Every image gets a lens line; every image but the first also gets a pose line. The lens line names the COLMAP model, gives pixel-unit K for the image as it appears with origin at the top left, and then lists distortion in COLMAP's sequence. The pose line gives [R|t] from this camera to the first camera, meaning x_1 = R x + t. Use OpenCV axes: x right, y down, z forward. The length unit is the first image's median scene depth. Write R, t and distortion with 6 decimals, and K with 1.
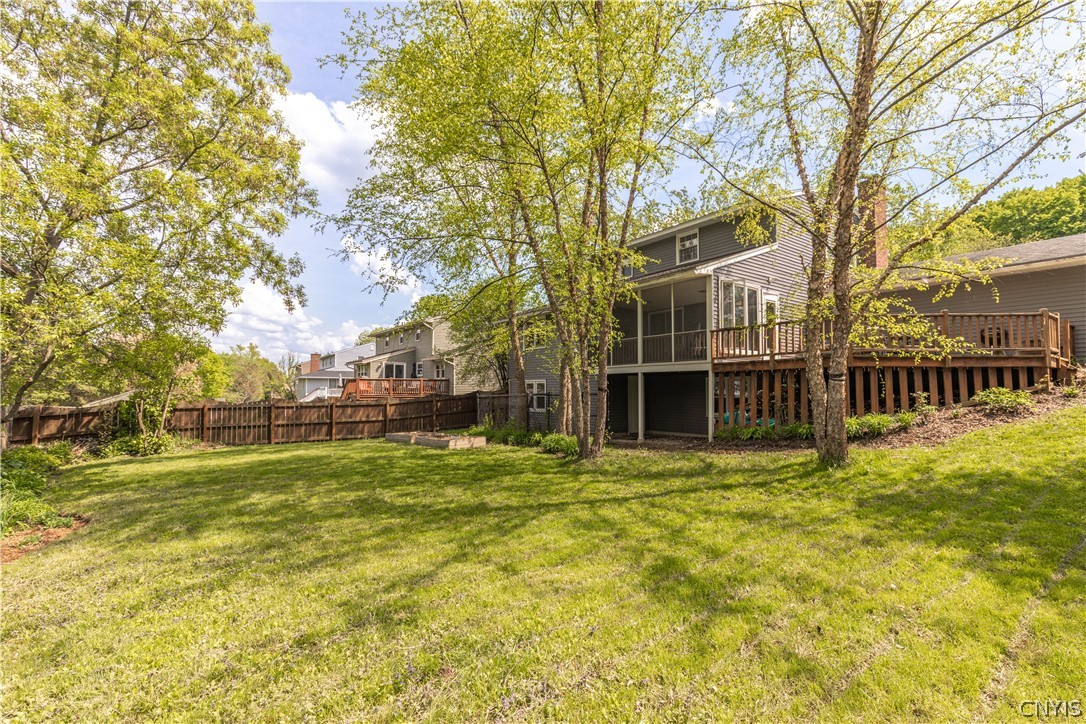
lens RADIAL K [[481.2, 0, 543.0], [0, 481.2, 362.0], [0, 0, 1]] dist [0.002635, 0.000185]
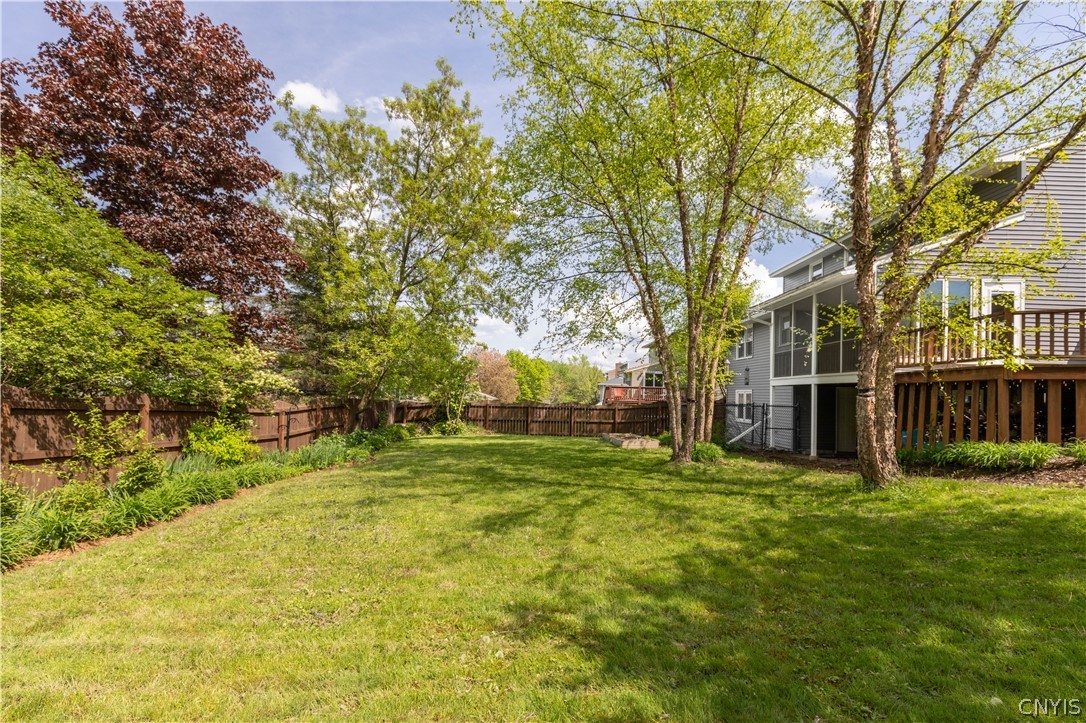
lens RADIAL K [[486.5, 0, 544.7], [0, 486.5, 367.1], [0, 0, 1]] dist [0.001005, -0.000167]
pose [[0.800124, -0.011485, -0.599725, 0.352503], [0.008808, 0.999934, -0.007398, -0.008105], [0.599770, 0.000637, 0.800172, -0.055829]]
